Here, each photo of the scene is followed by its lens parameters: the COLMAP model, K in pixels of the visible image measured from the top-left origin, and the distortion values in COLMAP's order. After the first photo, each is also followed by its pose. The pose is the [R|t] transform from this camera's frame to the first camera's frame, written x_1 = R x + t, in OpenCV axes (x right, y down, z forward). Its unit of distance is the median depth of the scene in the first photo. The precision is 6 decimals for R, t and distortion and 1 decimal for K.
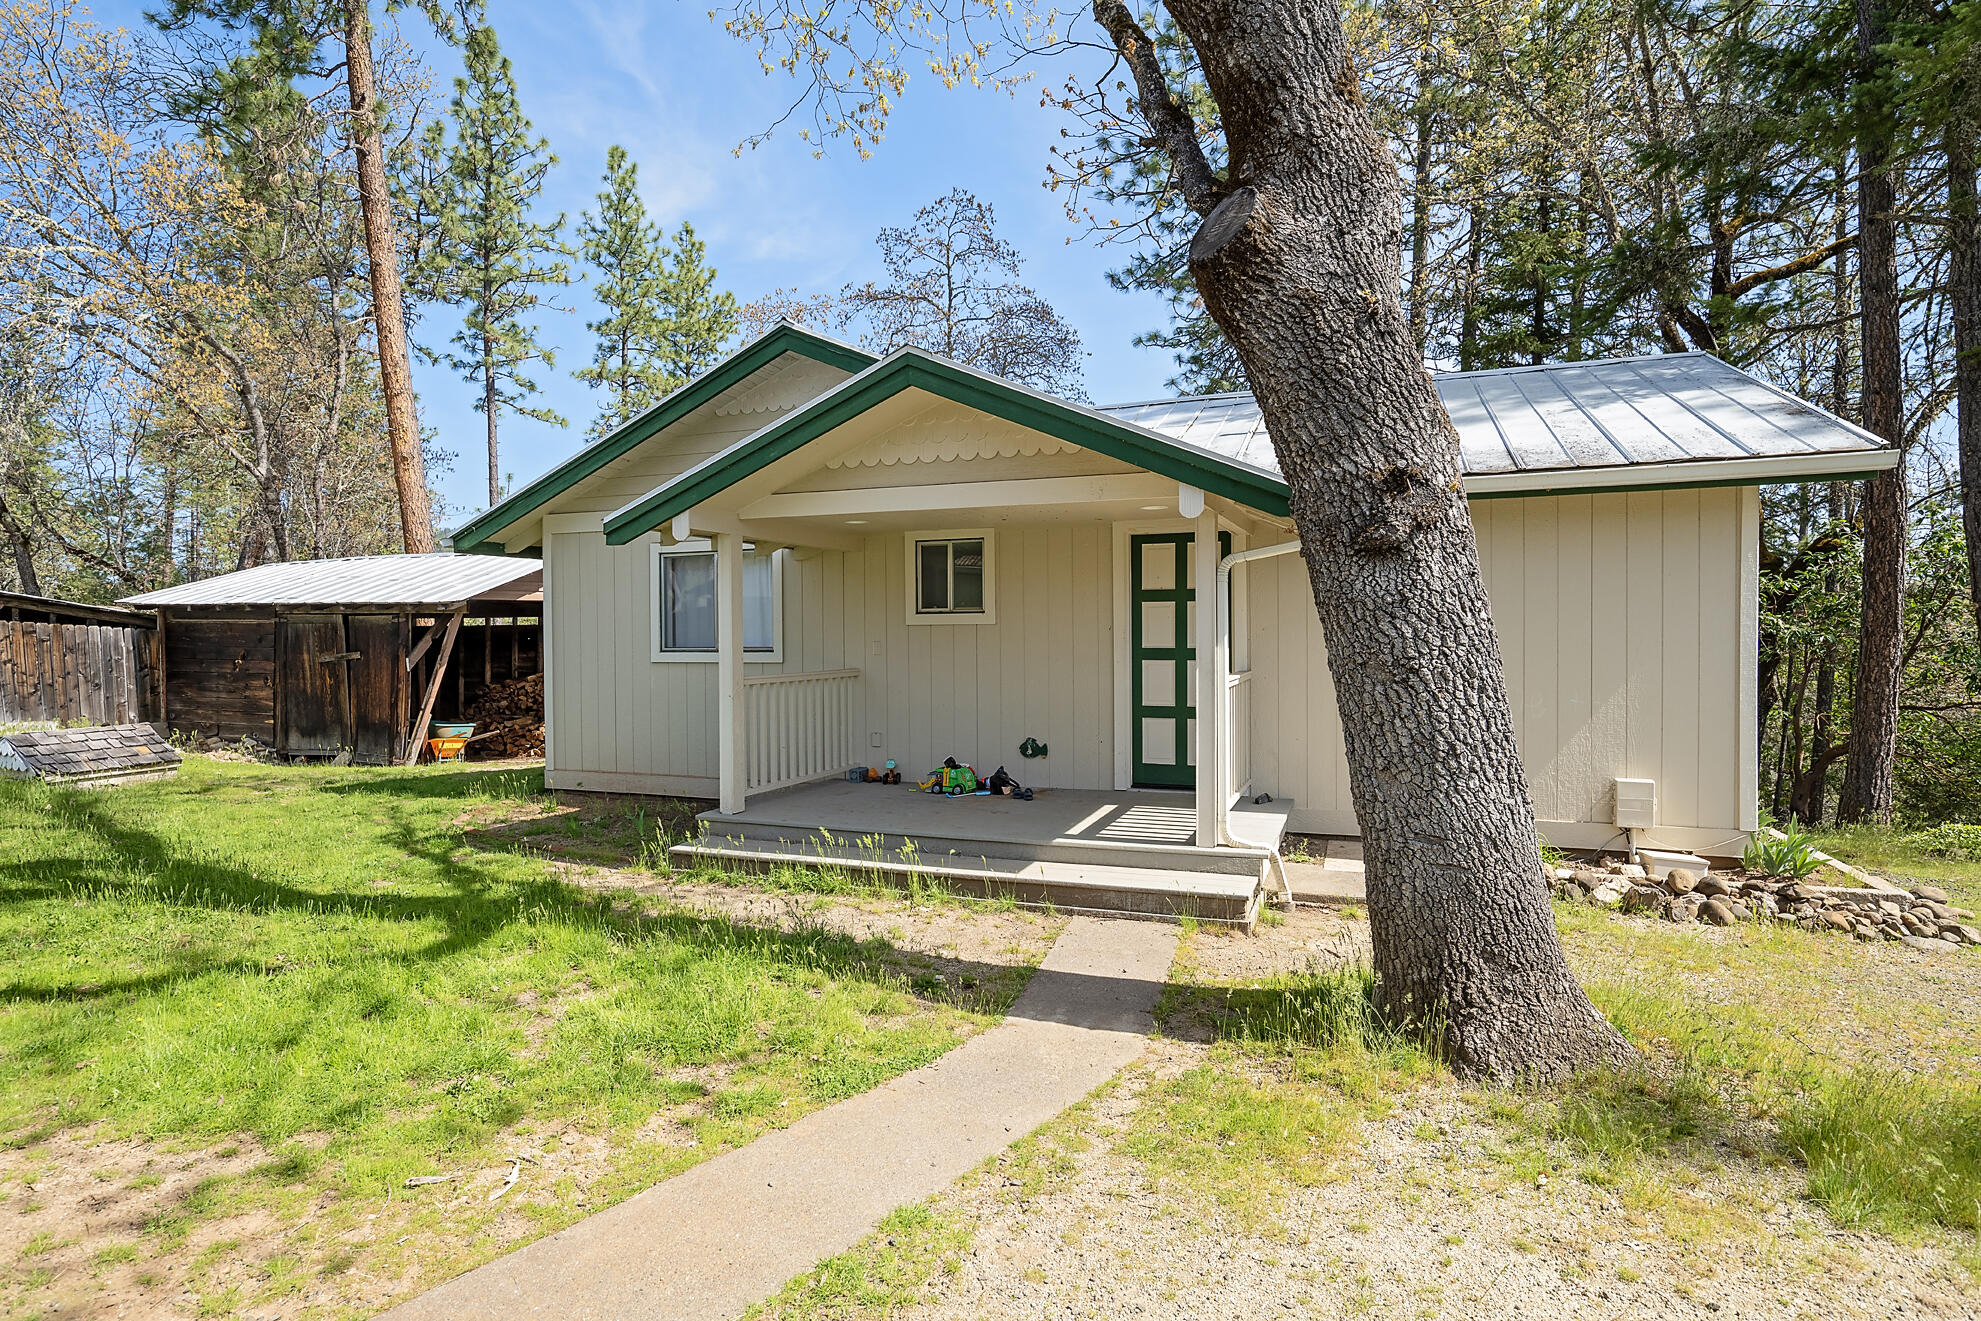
lens RADIAL K [[1014.1, 0, 988.5], [0, 1014.1, 655.5], [0, 0, 1]] dist [-0.007217, 0.003739]
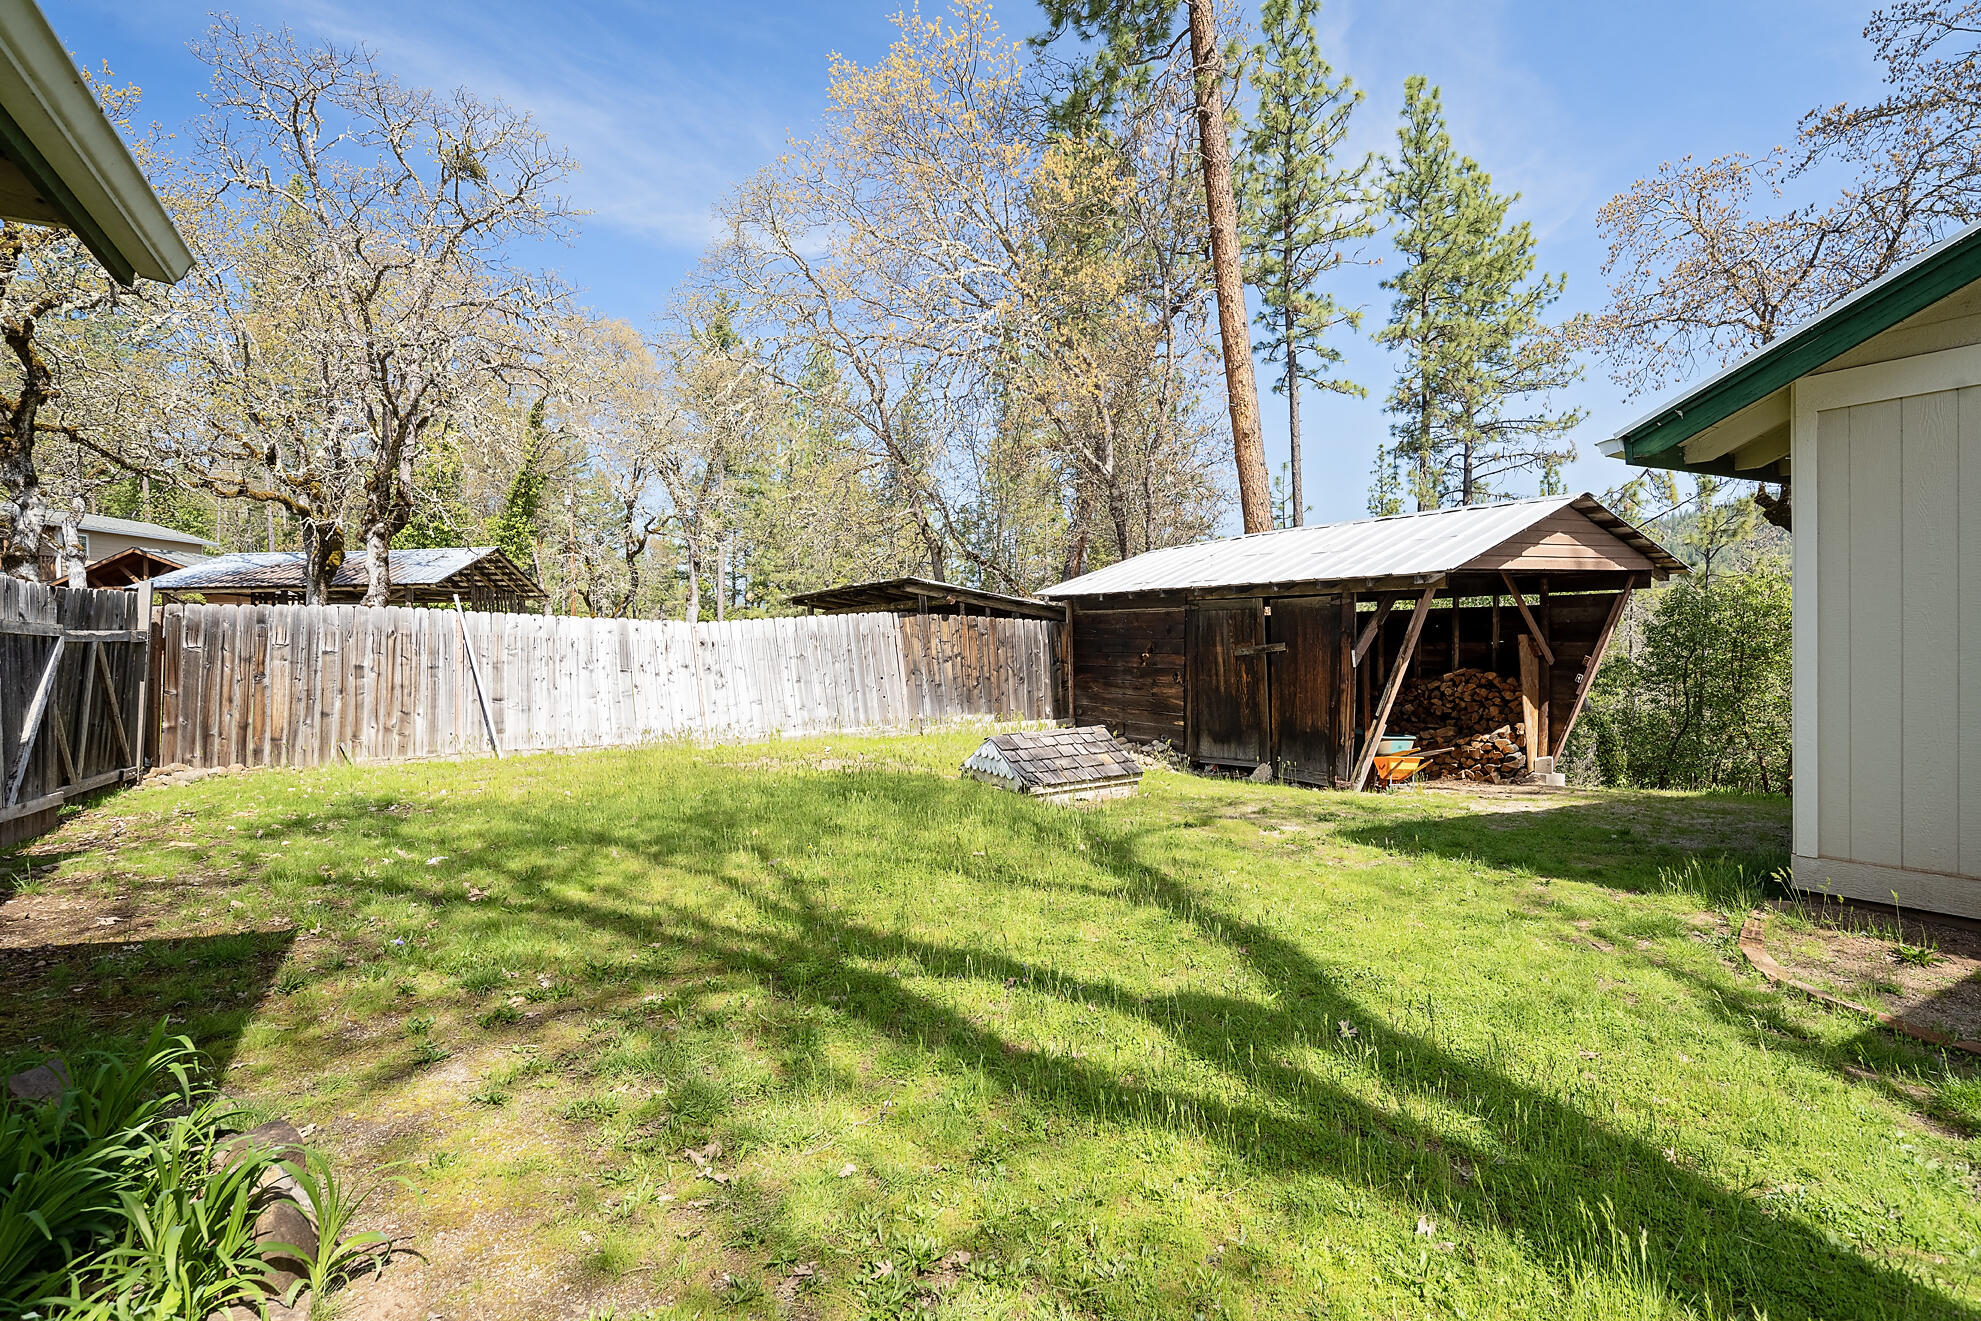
lens RADIAL K [[1014.1, 0, 998.3], [0, 1014.1, 657.6], [0, 0, 1]] dist [-0.007217, 0.003739]
pose [[0.788866, 0.003468, -0.614556, -0.285651], [0.000716, 0.999978, 0.006561, 0.002158], [0.614565, -0.005616, 0.788846, 0.201624]]
